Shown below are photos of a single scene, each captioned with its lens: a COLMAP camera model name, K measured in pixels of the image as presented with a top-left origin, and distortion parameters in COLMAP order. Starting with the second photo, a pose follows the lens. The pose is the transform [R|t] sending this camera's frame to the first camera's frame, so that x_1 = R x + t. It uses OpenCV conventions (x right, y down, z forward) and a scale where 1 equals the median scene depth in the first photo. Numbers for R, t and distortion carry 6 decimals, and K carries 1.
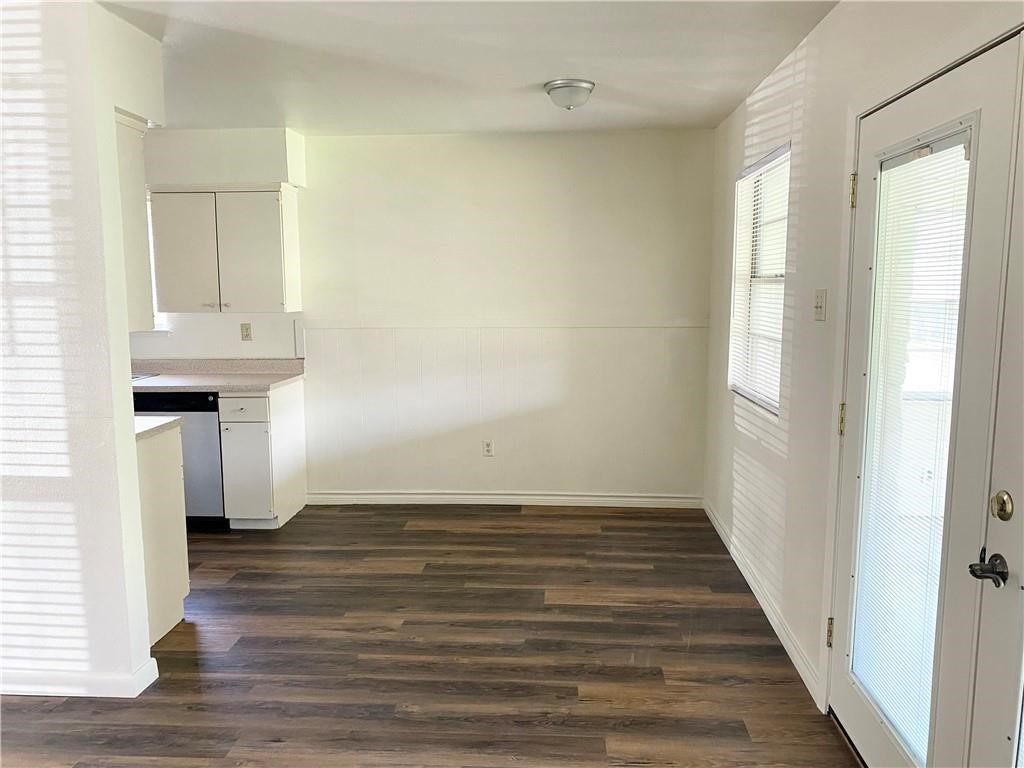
lens RADIAL K [[773.4, 0, 512.5], [0, 773.4, 389.2], [0, 0, 1]] dist [-0.004569, -0.006832]
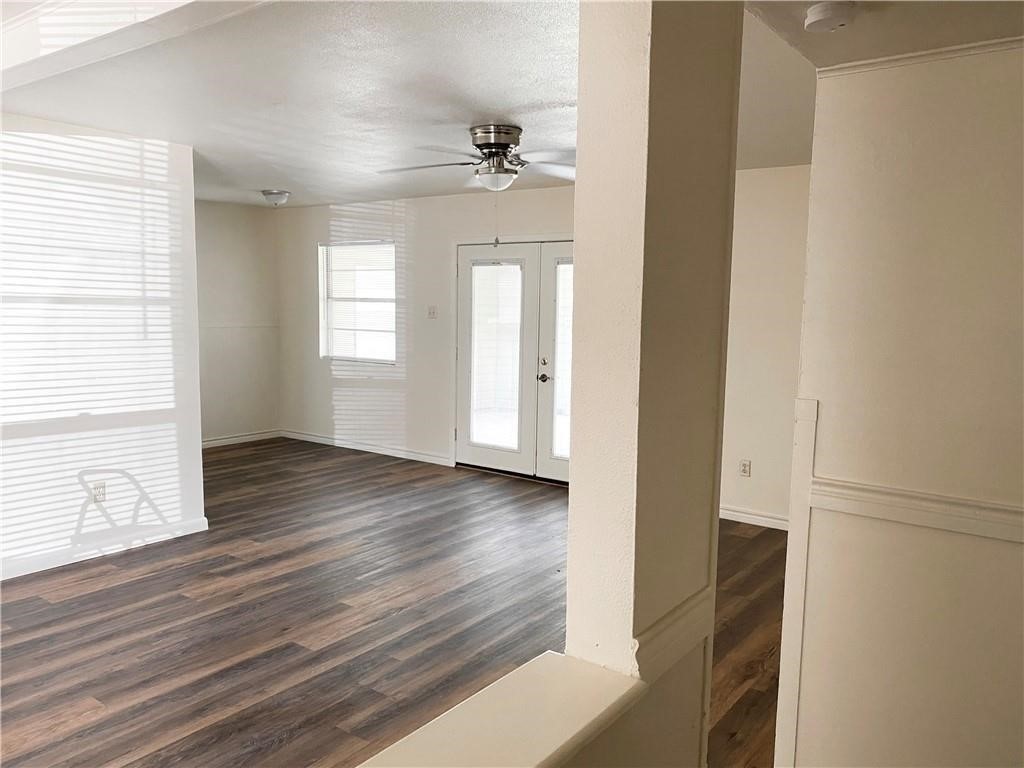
lens RADIAL K [[773.4, 0, 513.7], [0, 773.4, 383.5], [0, 0, 1]] dist [-0.004569, -0.006832]
pose [[0.546808, -0.073802, 0.833999, -1.652976], [0.090981, 0.995447, 0.028438, 0.080518], [-0.832300, 0.060328, 0.551032, -0.630226]]
